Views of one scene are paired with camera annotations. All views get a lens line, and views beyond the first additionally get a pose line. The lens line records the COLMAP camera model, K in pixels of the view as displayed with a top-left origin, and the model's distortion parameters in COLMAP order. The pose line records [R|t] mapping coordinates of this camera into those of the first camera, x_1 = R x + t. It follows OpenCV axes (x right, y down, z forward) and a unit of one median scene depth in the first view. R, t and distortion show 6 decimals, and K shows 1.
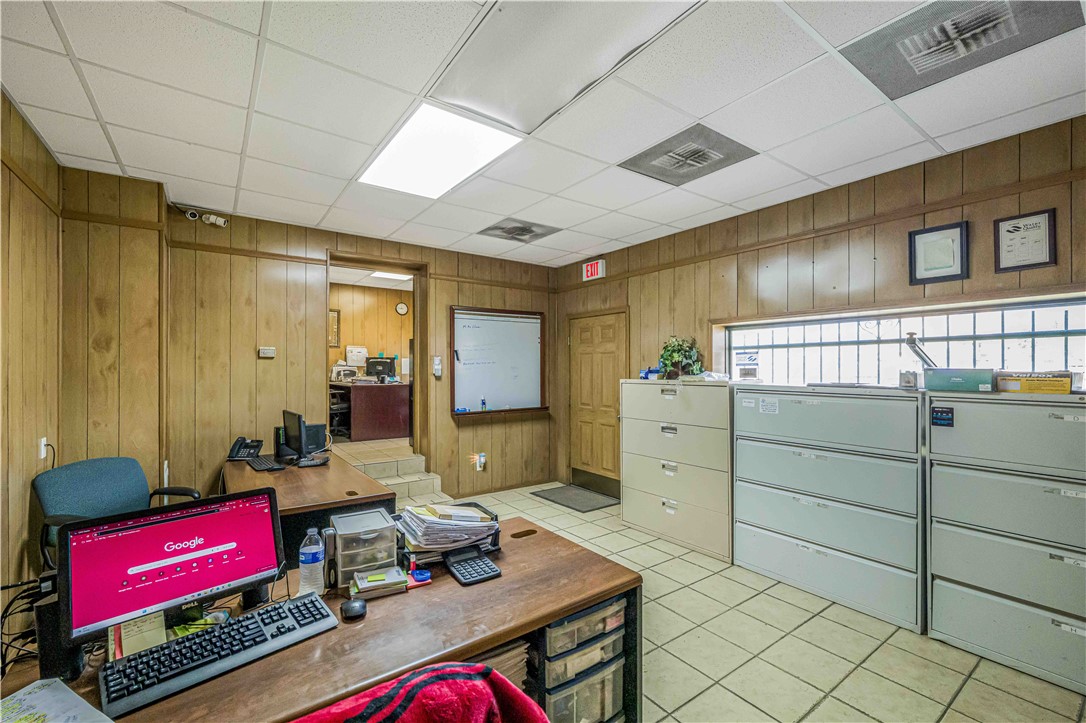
lens RADIAL K [[459.4, 0, 543.2], [0, 459.4, 369.6], [0, 0, 1]] dist [-0.001461, 0.001817]
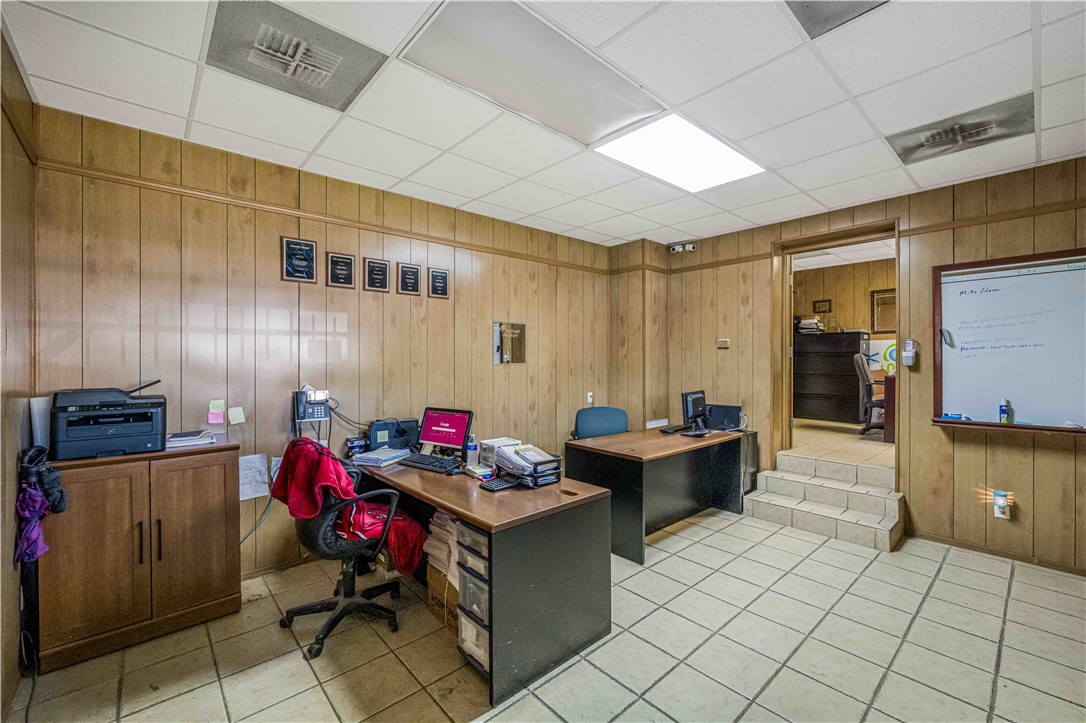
lens RADIAL K [[459.4, 0, 536.3], [0, 459.4, 358.5], [0, 0, 1]] dist [-0.001461, 0.001817]
pose [[0.080877, -0.002609, -0.996721, 0.546998], [-0.002878, 0.999992, -0.002851, 0.007148], [0.996720, 0.003100, 0.080869, 0.398462]]
